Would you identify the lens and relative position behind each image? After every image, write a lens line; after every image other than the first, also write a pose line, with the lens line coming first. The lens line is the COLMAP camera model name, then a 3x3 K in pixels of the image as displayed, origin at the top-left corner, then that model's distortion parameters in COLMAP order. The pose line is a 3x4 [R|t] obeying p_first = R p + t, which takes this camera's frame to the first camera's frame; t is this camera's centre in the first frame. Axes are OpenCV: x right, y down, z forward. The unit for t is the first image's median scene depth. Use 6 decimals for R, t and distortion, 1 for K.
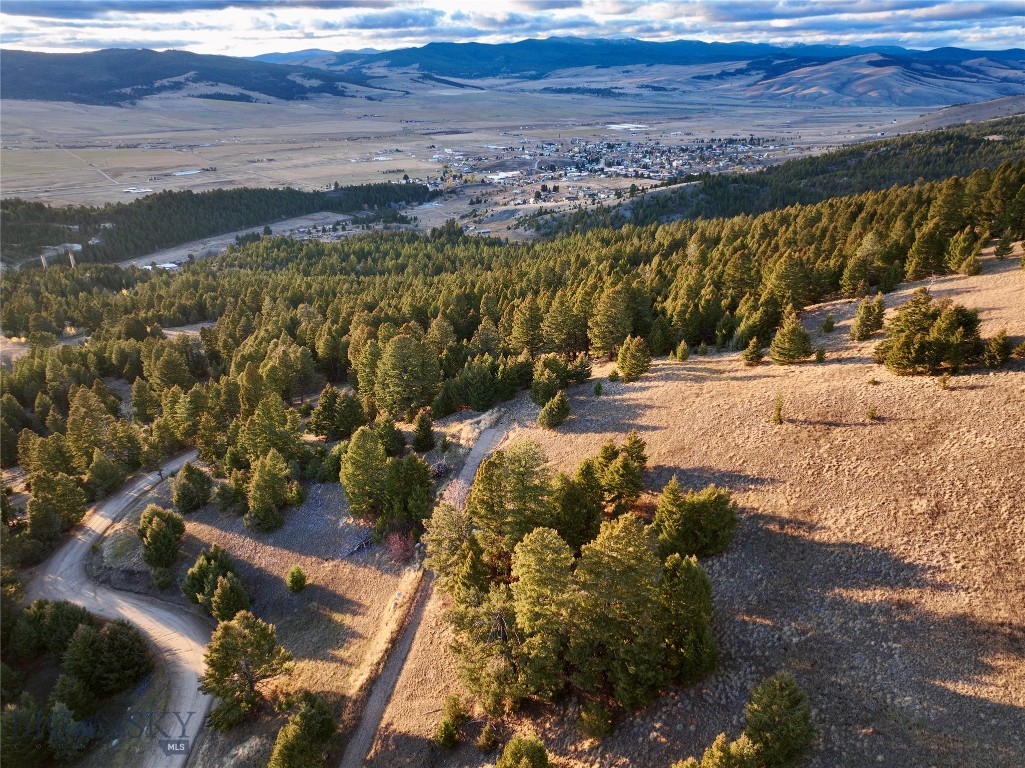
lens RADIAL K [[722.1, 0, 516.1], [0, 722.1, 383.7], [0, 0, 1]] dist [-0.004771, 0.021760]
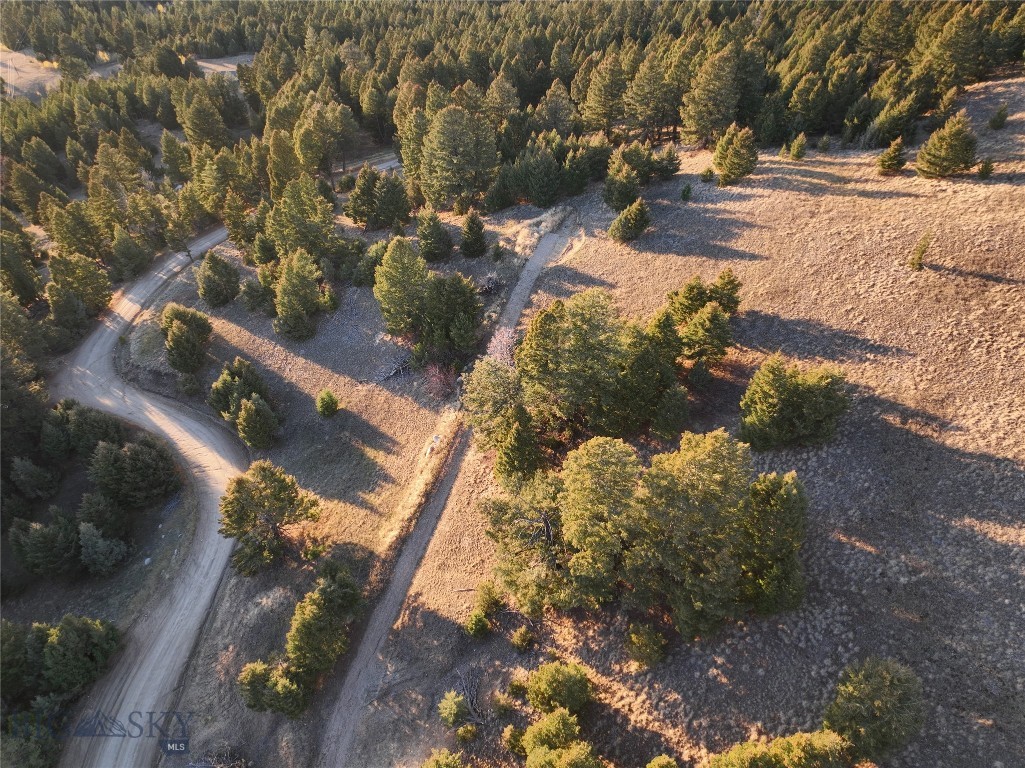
lens RADIAL K [[722.1, 0, 515.2], [0, 722.1, 381.2], [0, 0, 1]] dist [-0.004771, 0.021760]
pose [[0.994510, 0.076329, -0.071576, -0.005972], [-0.047832, 0.939995, 0.337820, -0.075494], [0.093066, -0.332542, 0.938485, 0.180581]]
